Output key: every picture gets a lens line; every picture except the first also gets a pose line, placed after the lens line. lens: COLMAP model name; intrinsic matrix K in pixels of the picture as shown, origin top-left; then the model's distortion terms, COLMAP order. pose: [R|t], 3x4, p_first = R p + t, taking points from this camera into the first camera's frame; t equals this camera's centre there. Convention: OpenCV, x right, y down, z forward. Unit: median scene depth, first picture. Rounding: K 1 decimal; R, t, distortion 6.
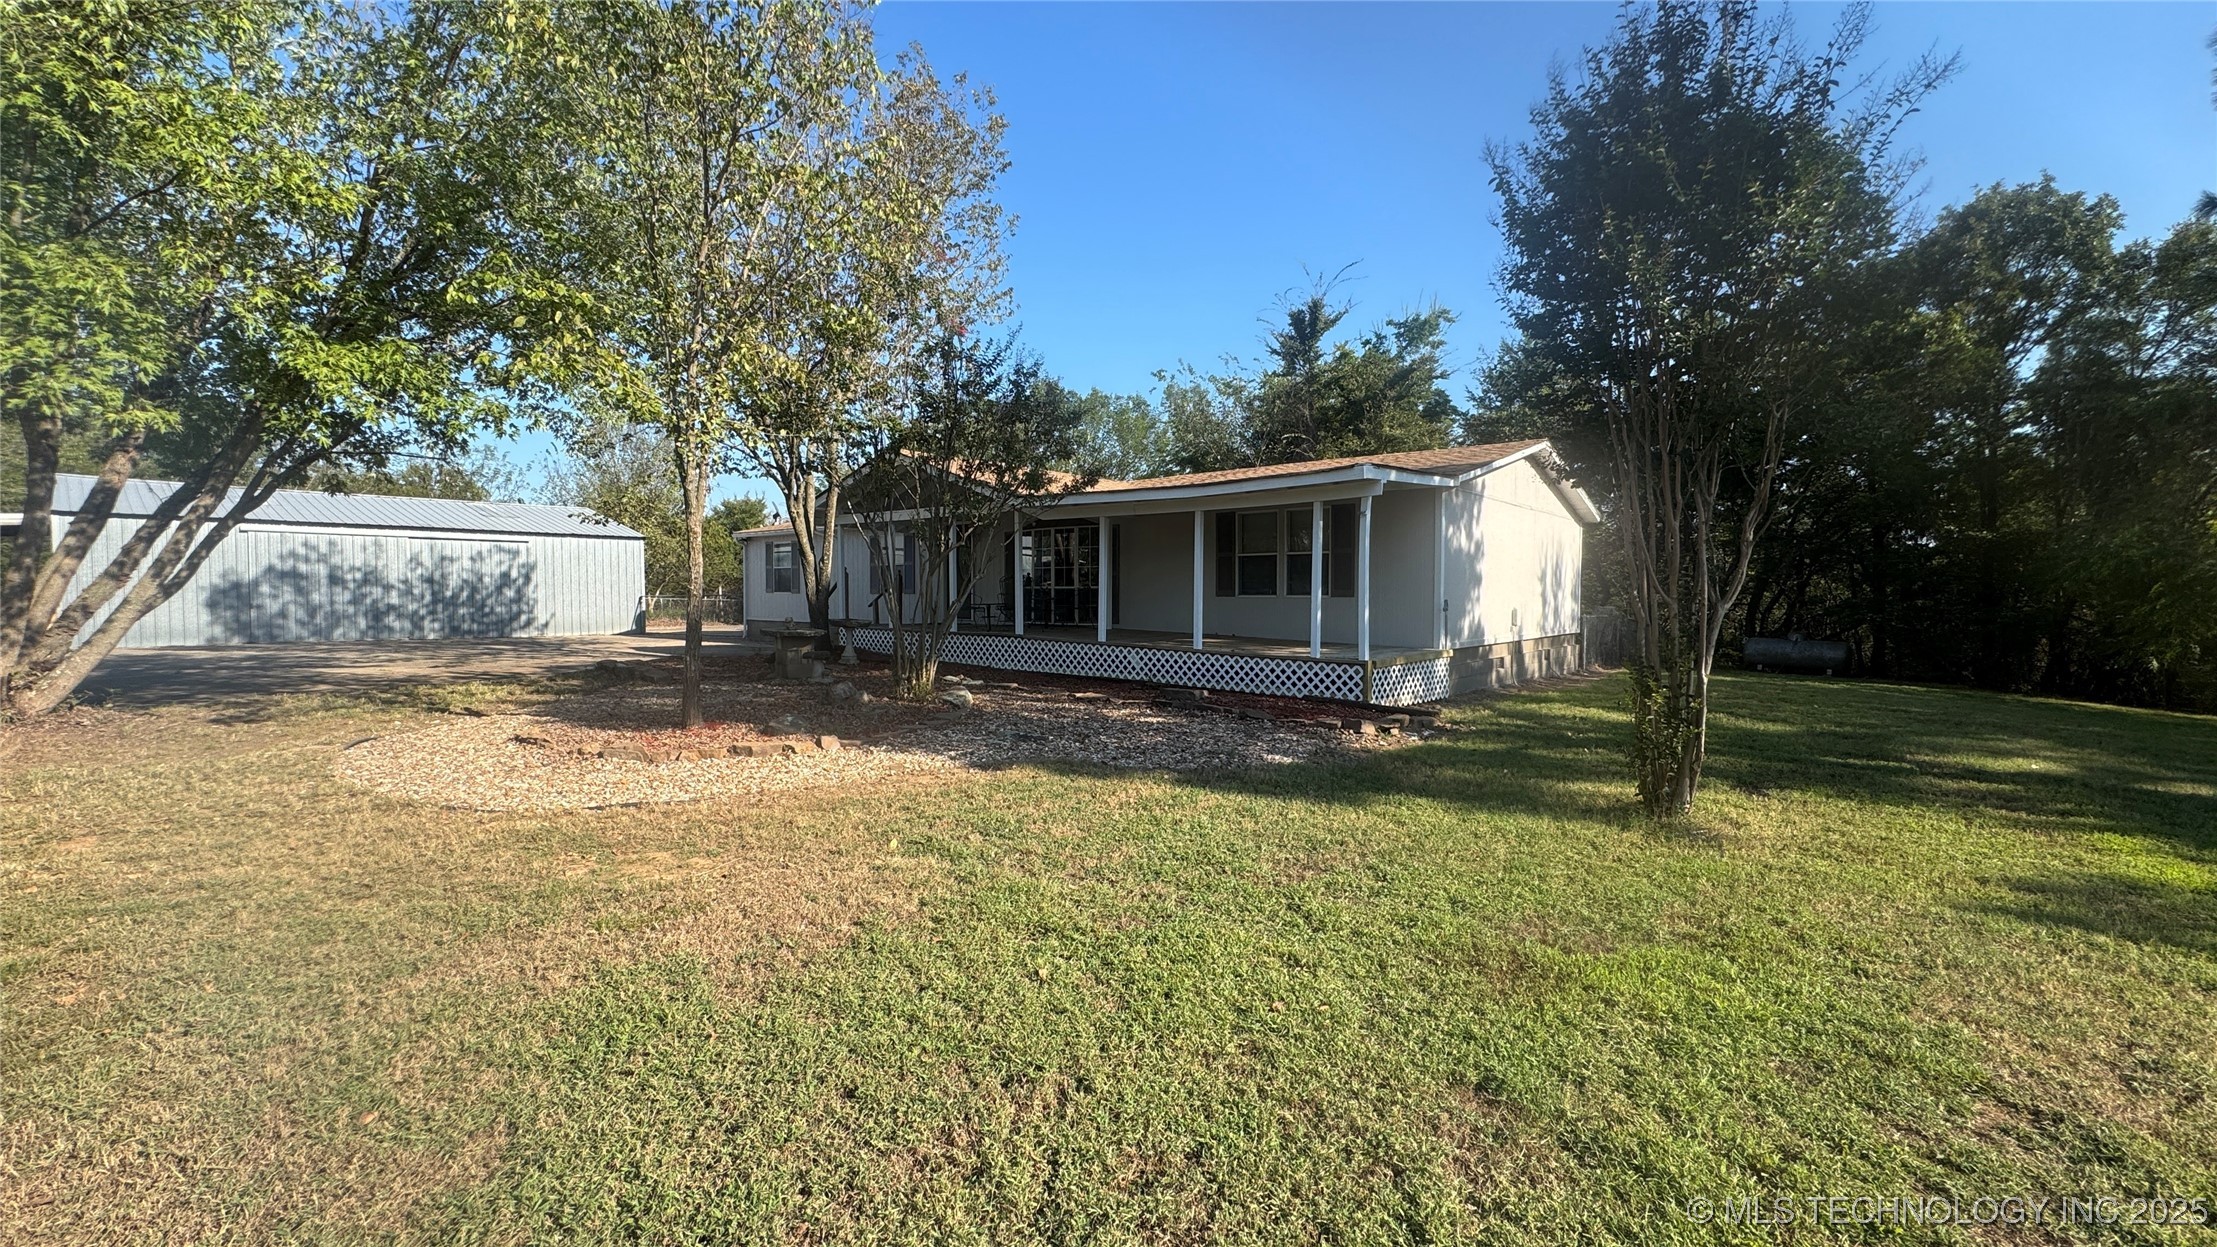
lens RADIAL K [[892.3, 0, 1105.4], [0, 892.3, 629.5], [0, 0, 1]] dist [-0.002327, 0.000099]
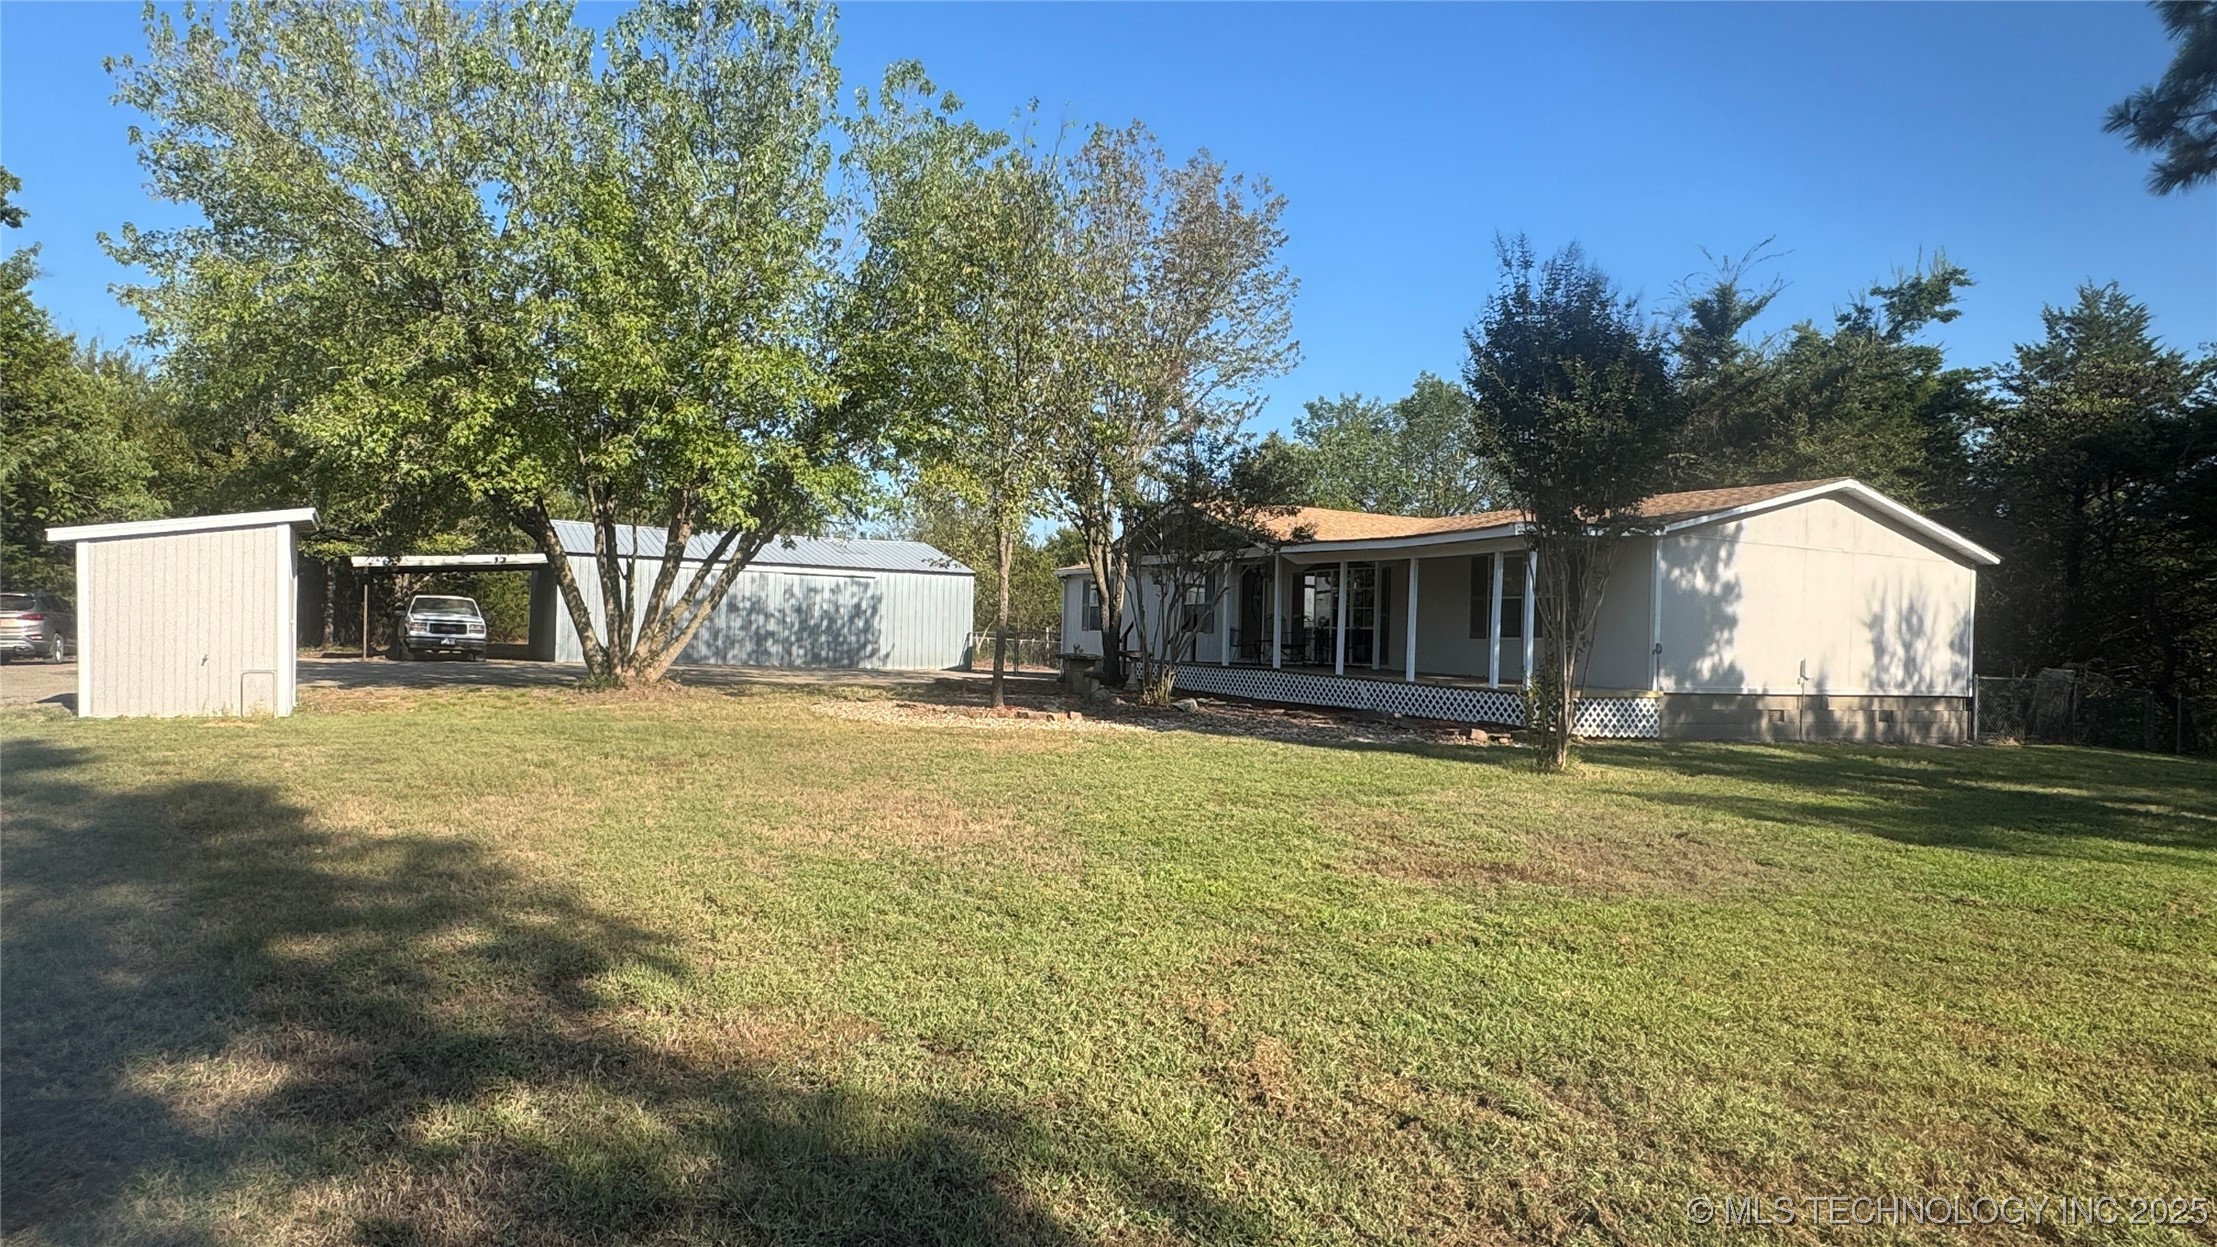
lens RADIAL K [[1169.8, 0, 1111.9], [0, 1169.8, 631.4], [0, 0, 1]] dist [0.002146, 0.000054]
pose [[0.935347, 0.022854, -0.352993, 0.118490], [-0.040798, 0.998221, -0.043476, 0.019066], [0.351371, 0.055067, 0.934615, -0.223505]]
